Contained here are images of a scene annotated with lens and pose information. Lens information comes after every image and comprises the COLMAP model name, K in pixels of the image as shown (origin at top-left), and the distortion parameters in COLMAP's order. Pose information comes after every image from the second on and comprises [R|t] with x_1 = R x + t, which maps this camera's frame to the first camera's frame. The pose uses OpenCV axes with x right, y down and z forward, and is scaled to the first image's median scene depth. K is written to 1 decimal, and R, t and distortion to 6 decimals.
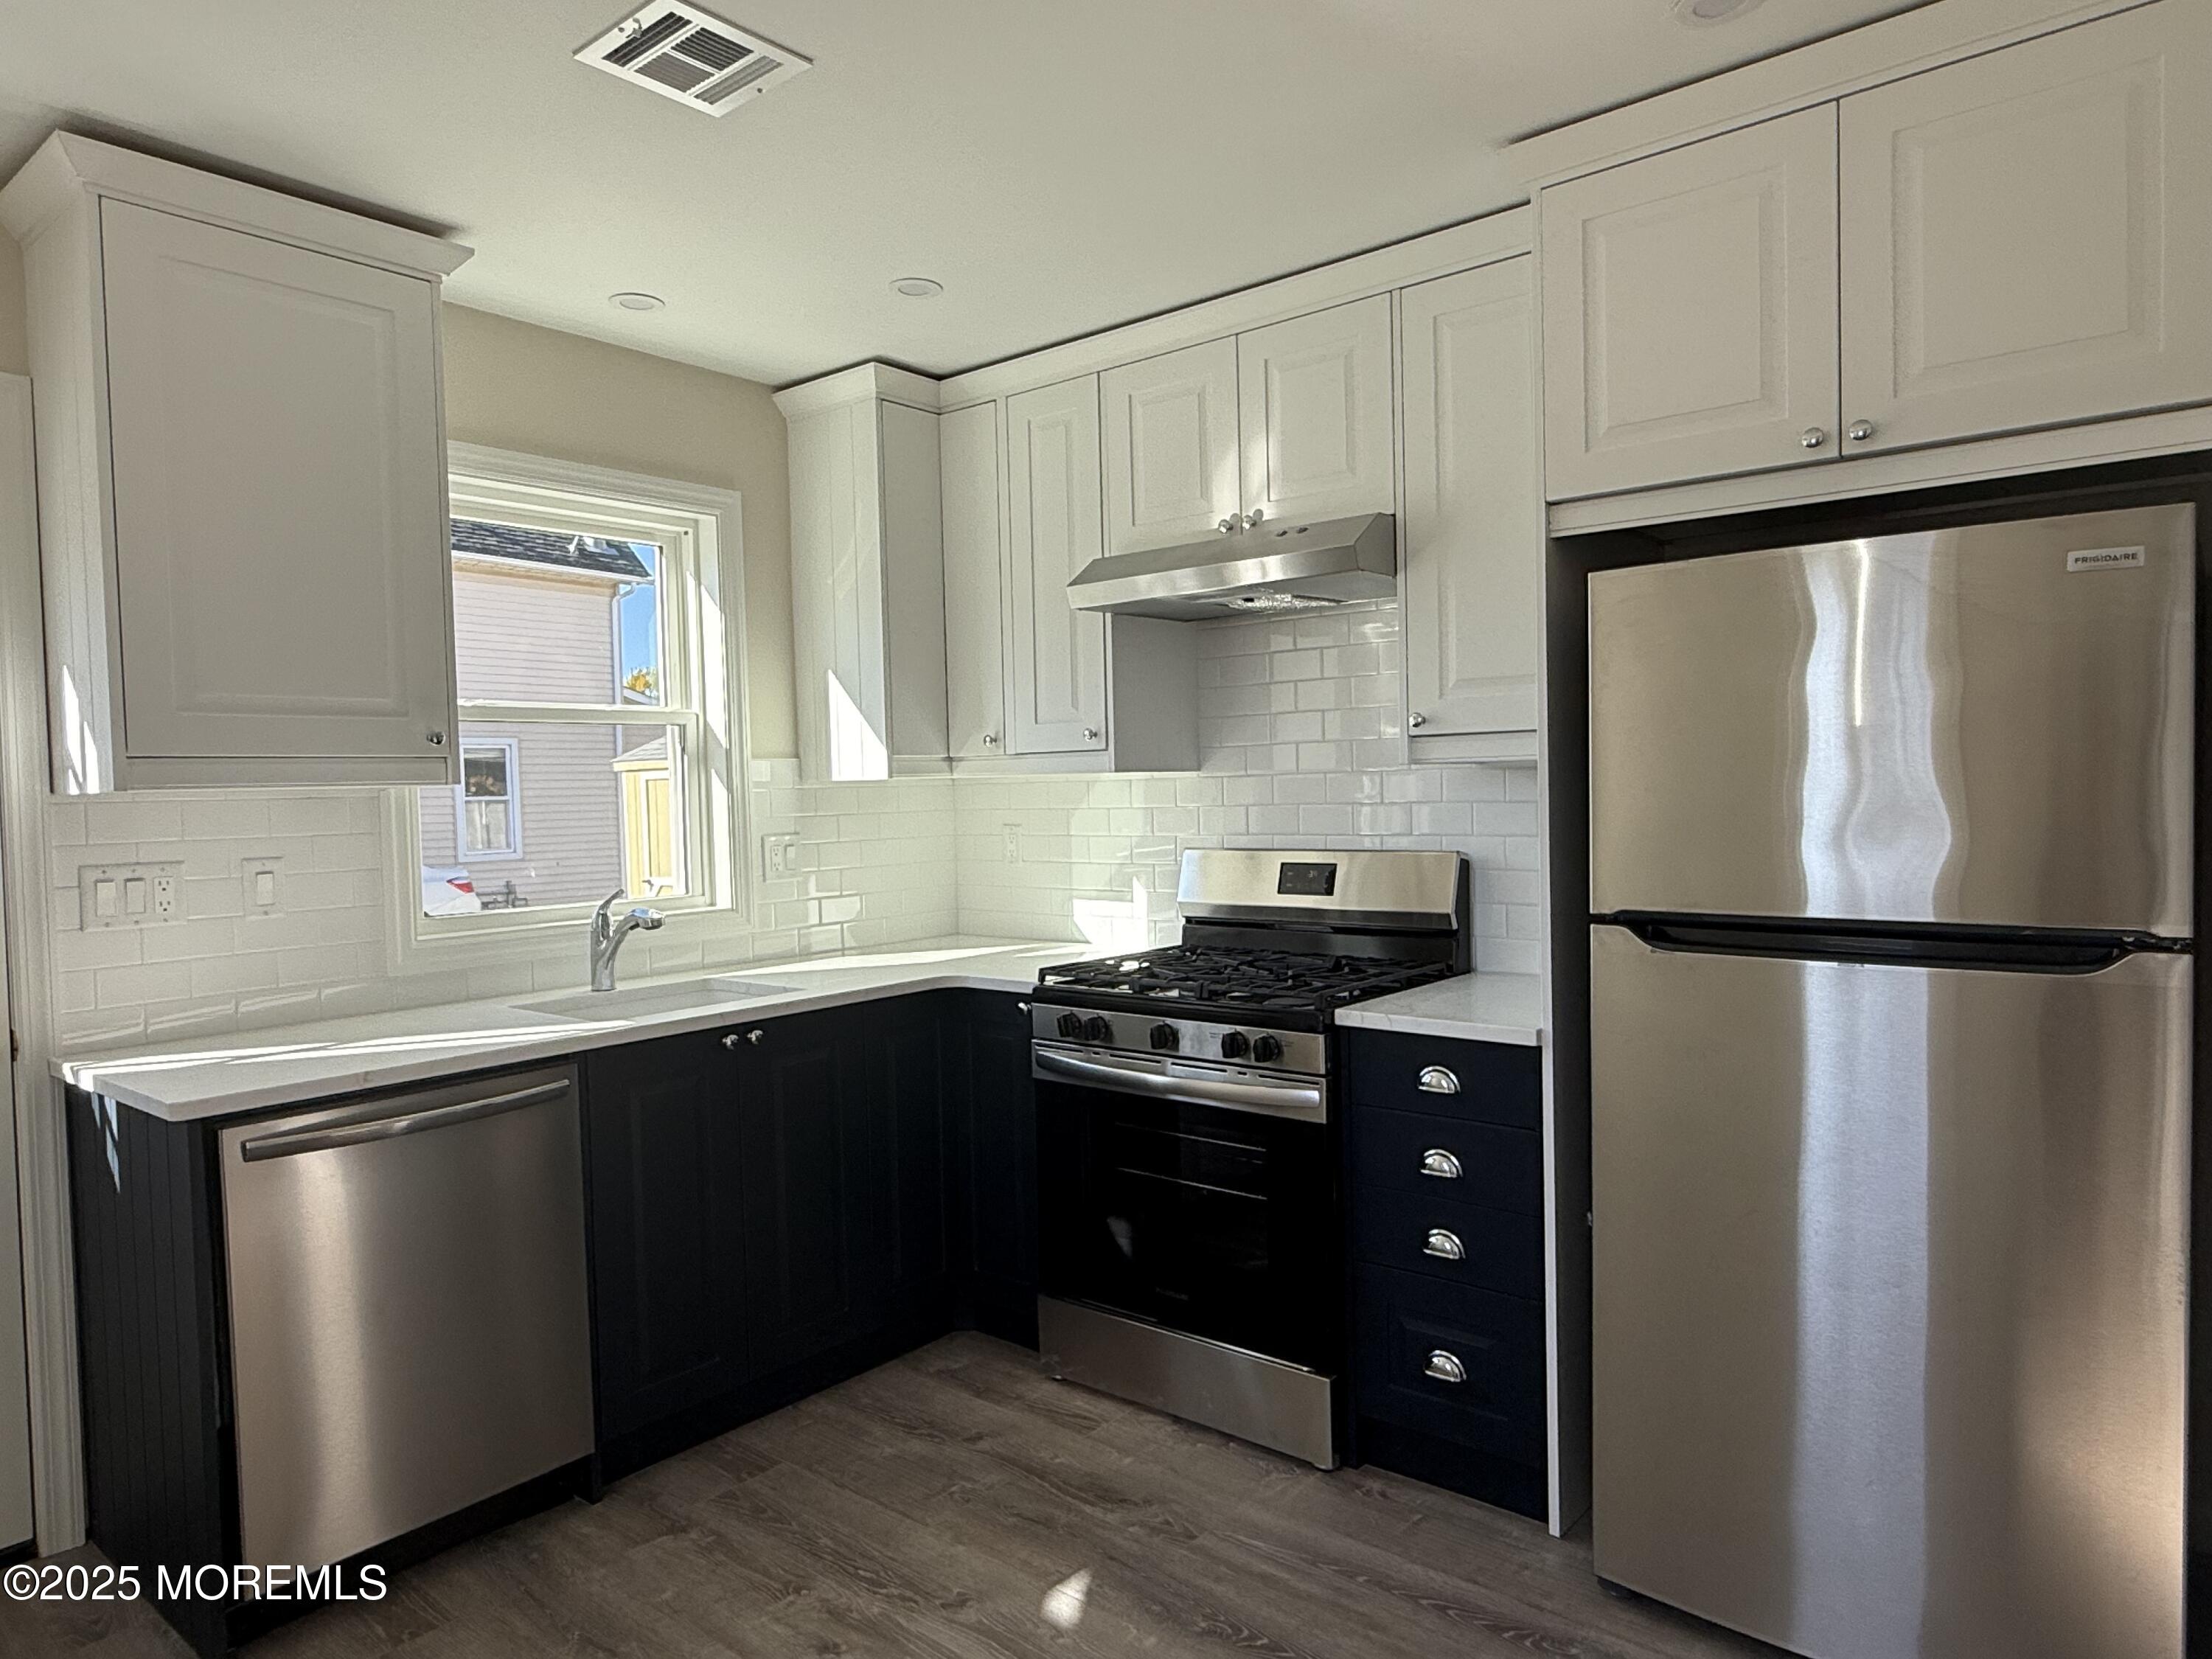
lens RADIAL K [[1399.2, 0, 1130.4], [0, 1399.2, 839.8], [0, 0, 1]] dist [0.005045, 0.000742]
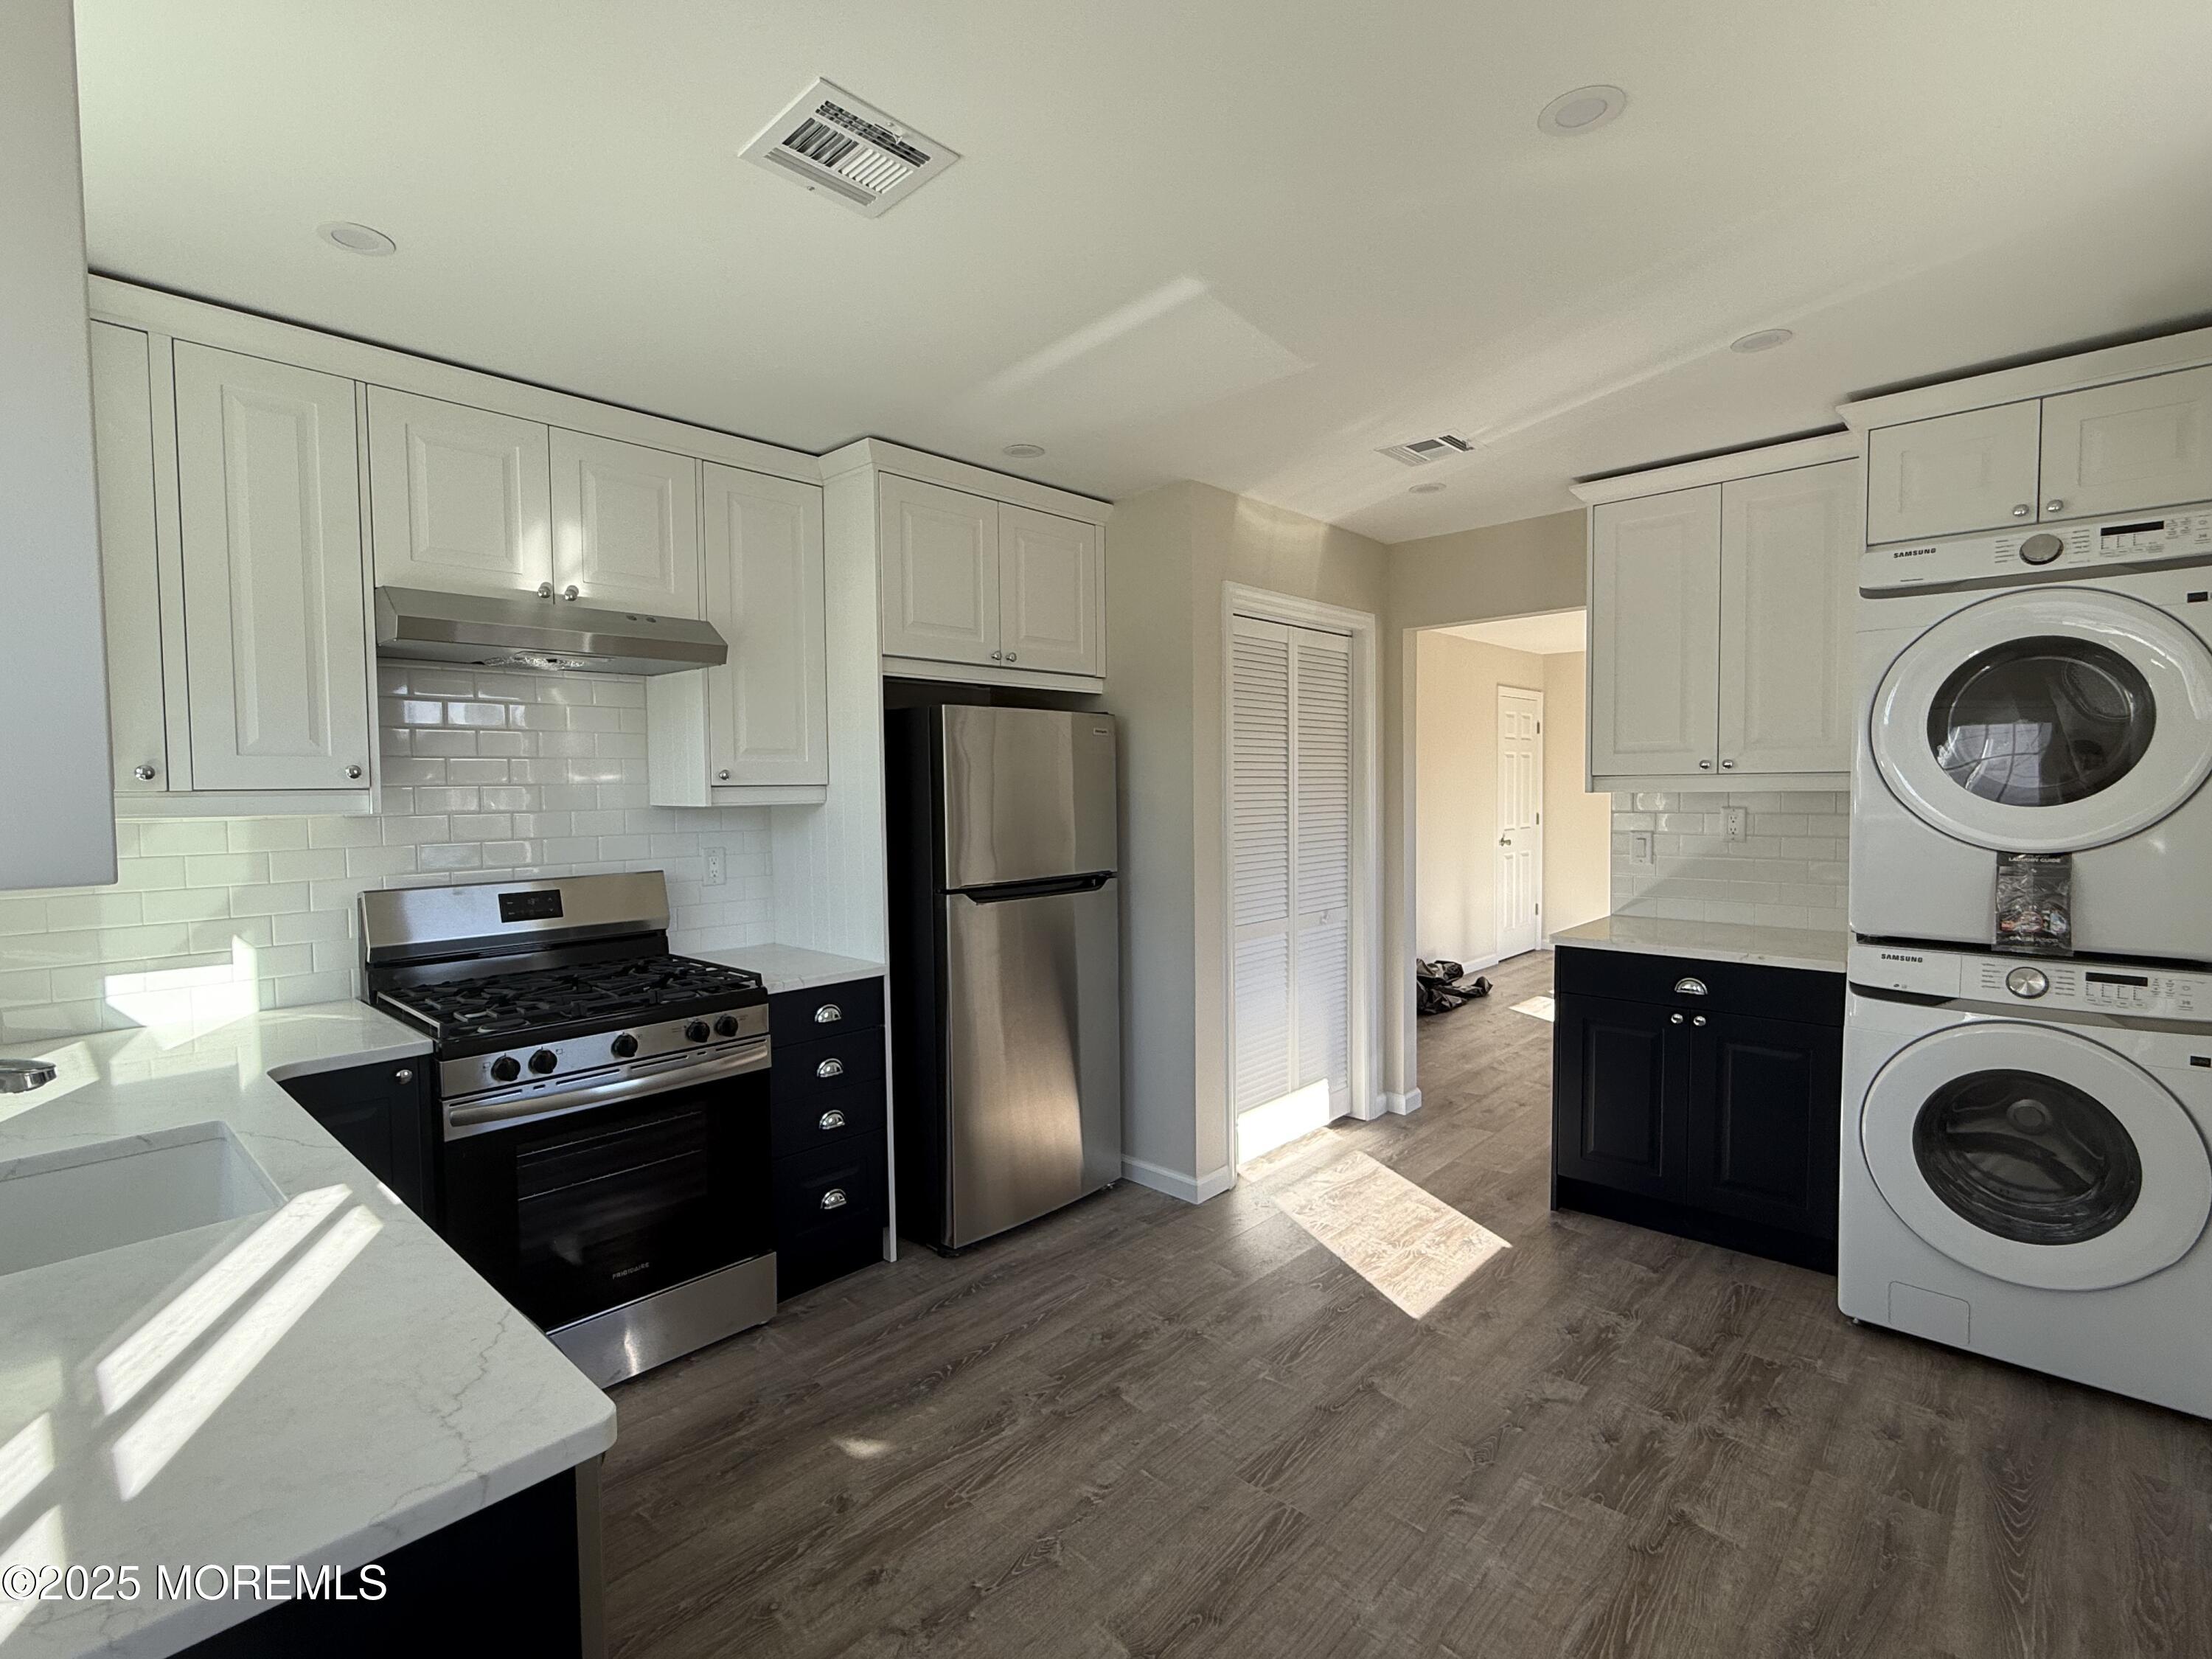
lens RADIAL K [[1027.6, 0, 1106.0], [0, 1027.6, 829.5], [0, 0, 1]] dist [-0.000827, 0.000073]
pose [[0.056470, -0.023976, 0.998116, -0.788905], [0.046411, 0.998694, 0.021364, -0.035458], [-0.997325, 0.045117, 0.057509, 0.559419]]
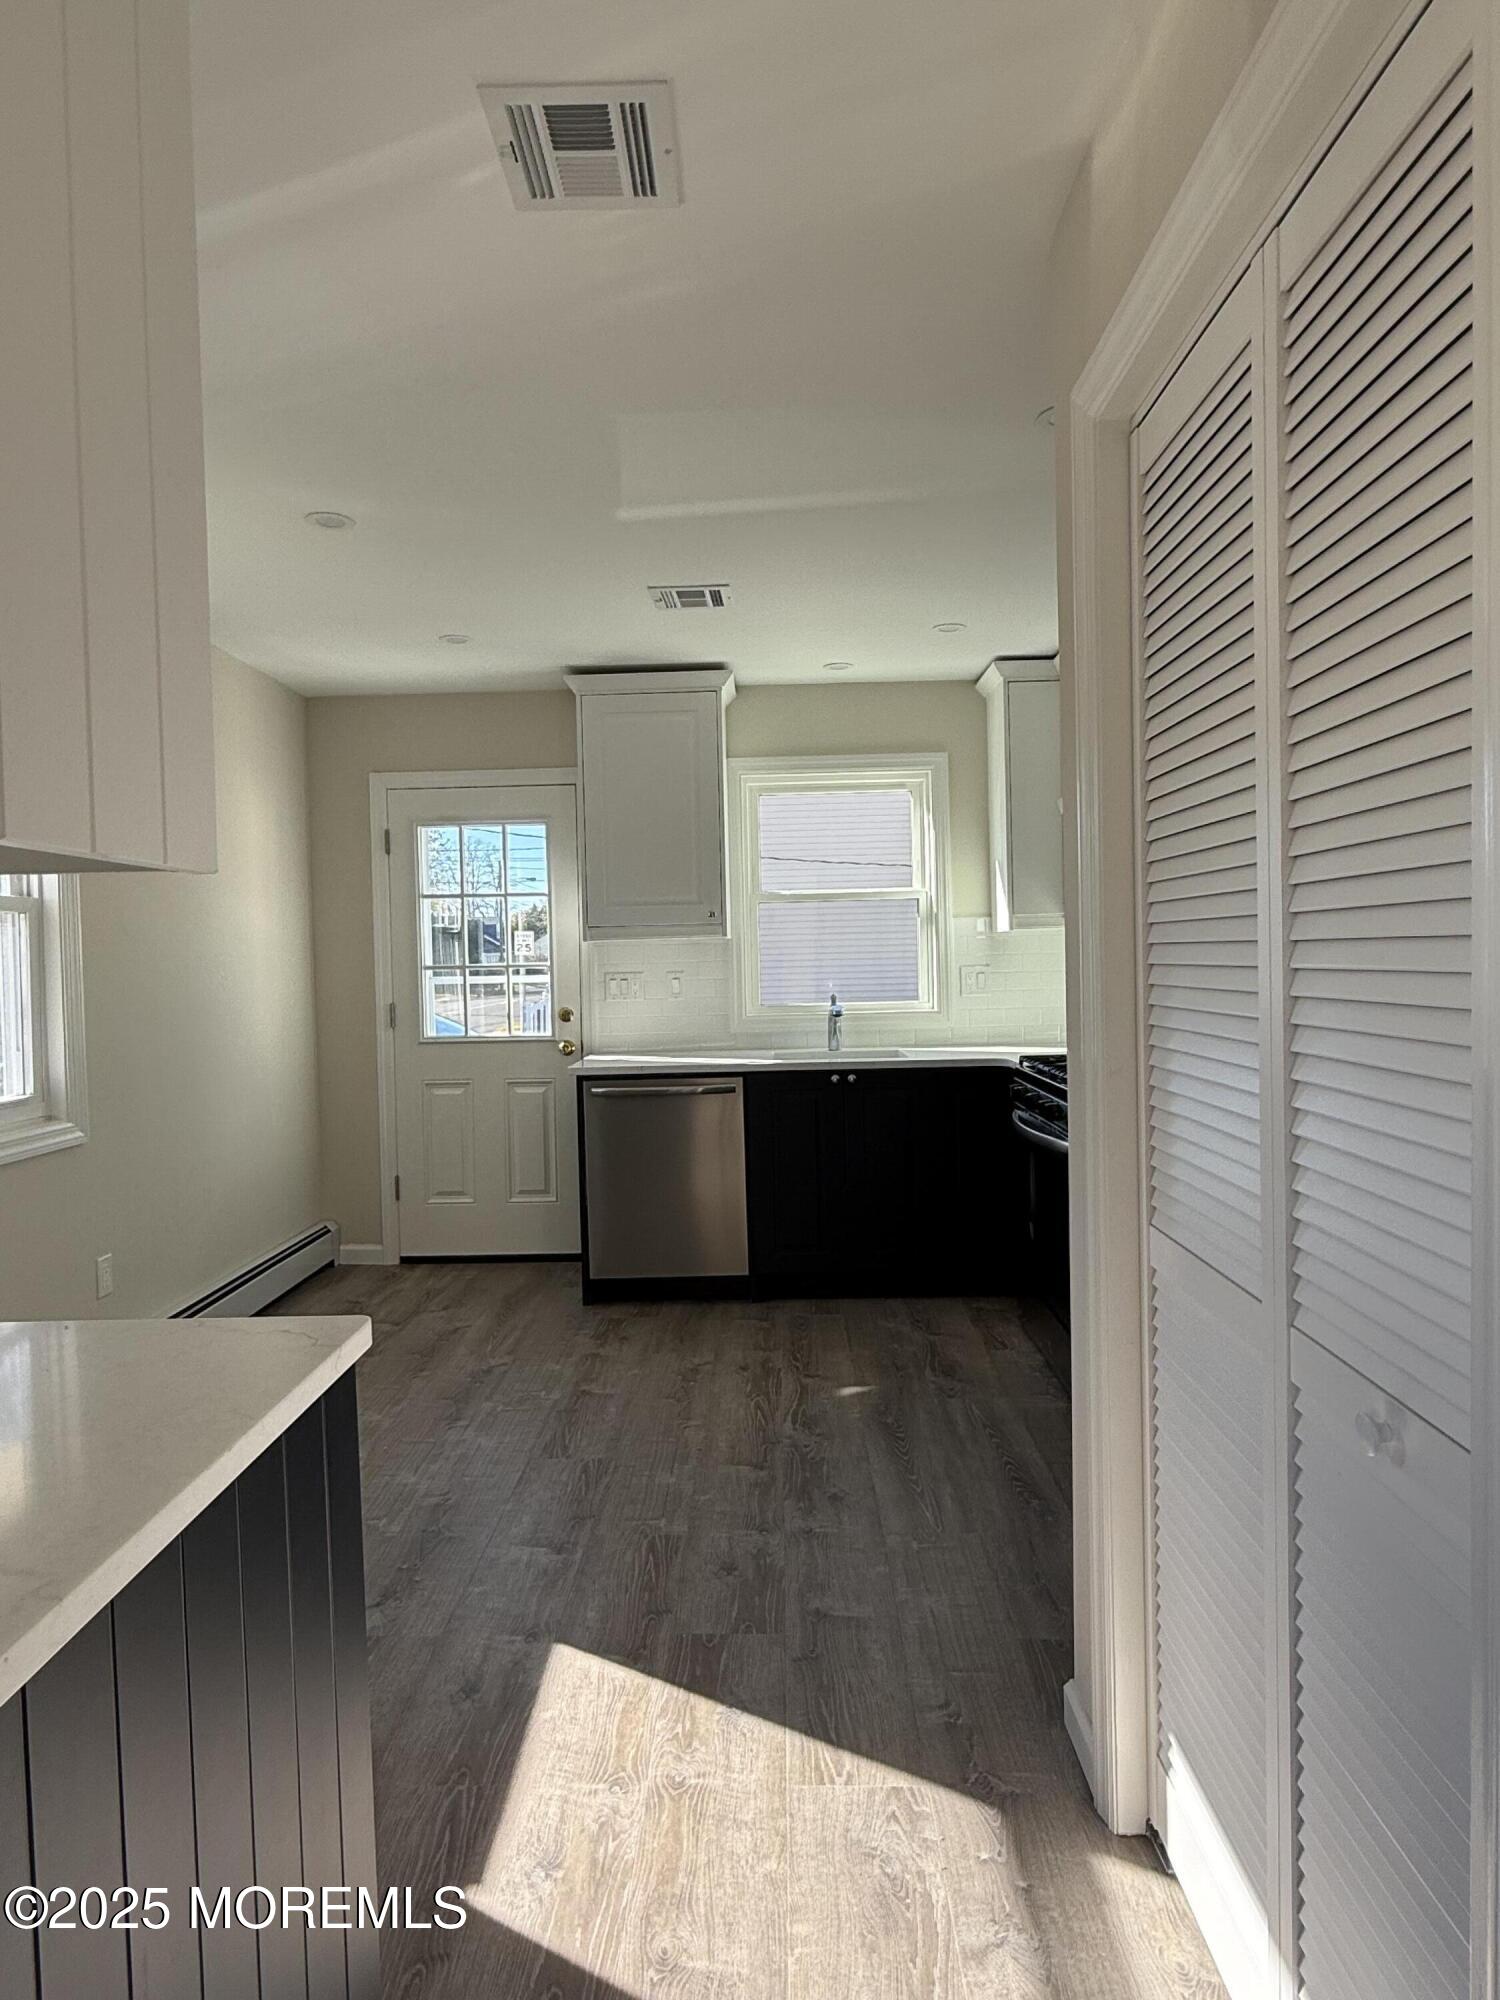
lens RADIAL K [[1215.1, 0, 749.2], [0, 1215.1, 991.2], [0, 0, 1]] dist [-0.002145, 0.001021]
pose [[0.615323, 0.030756, -0.787675, 0.871726], [-0.020876, 0.999524, 0.022719, -0.002035], [0.787999, 0.002464, 0.615672, -0.050080]]
